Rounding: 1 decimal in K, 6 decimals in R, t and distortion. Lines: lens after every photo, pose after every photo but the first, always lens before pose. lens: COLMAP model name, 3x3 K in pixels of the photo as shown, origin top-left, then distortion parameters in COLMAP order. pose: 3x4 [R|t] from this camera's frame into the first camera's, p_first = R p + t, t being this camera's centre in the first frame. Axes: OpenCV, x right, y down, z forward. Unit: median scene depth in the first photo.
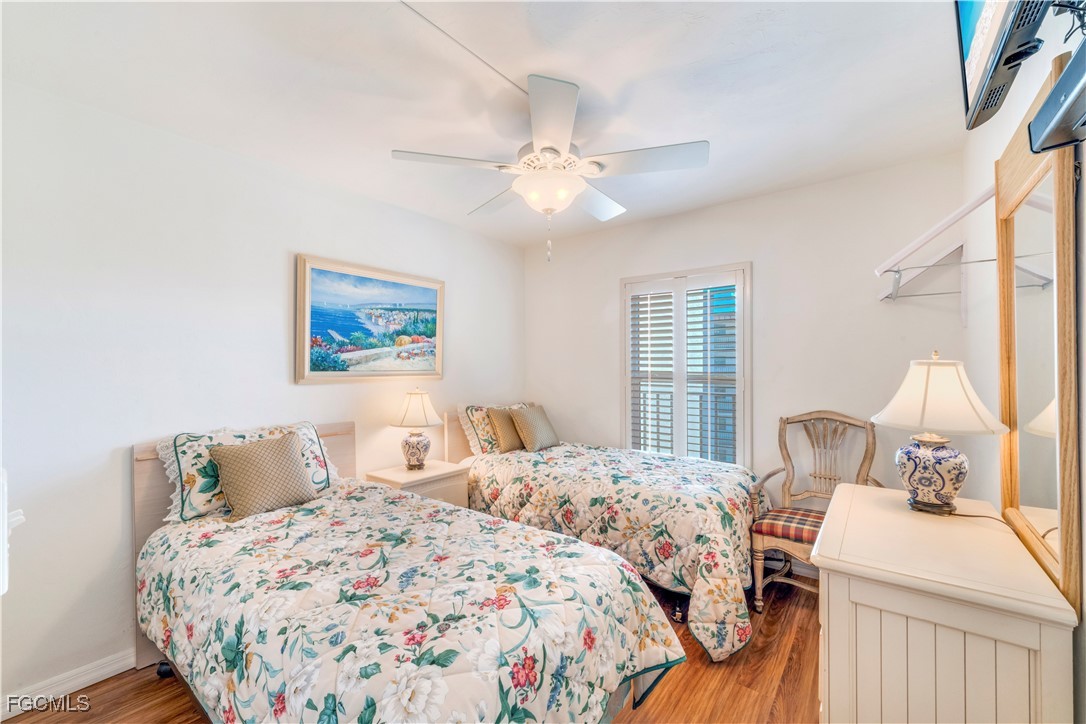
lens RADIAL K [[440.0, 0, 542.9], [0, 440.0, 357.1], [0, 0, 1]] dist [-0.000143, -0.000164]
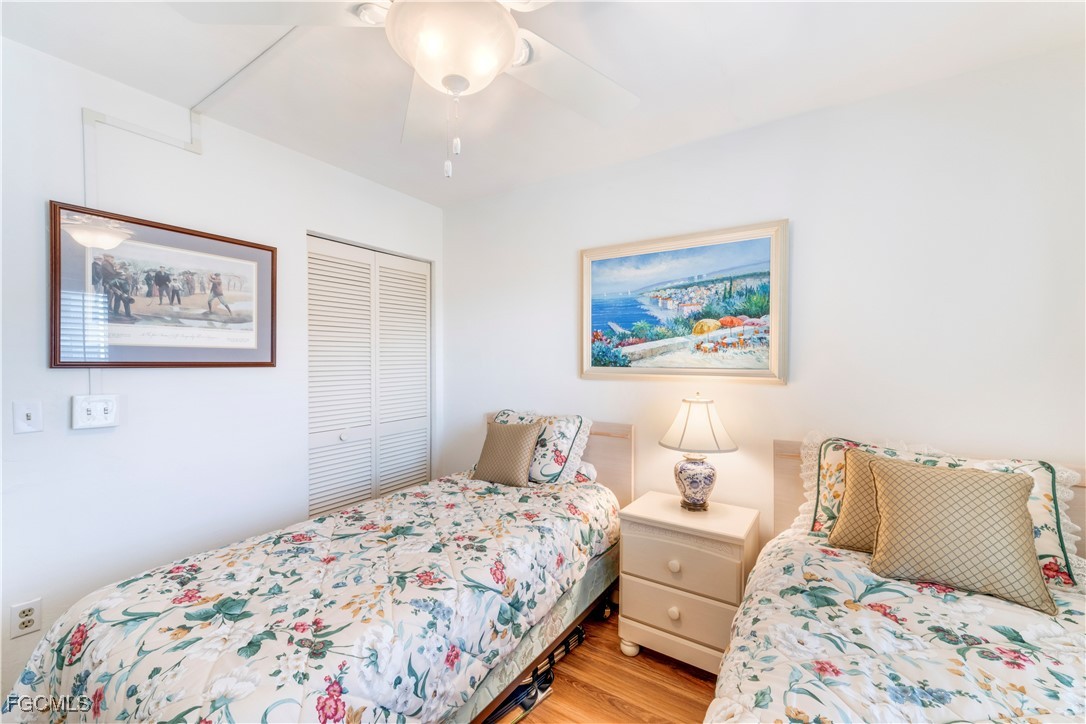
lens RADIAL K [[437.4, 0, 542.6], [0, 437.4, 364.9], [0, 0, 1]] dist [-0.002905, -0.000198]
pose [[0.075581, 0.015998, -0.997011, 0.416741], [0.018934, 0.999668, 0.017476, 0.009135], [0.996960, -0.020199, 0.075253, 0.768241]]
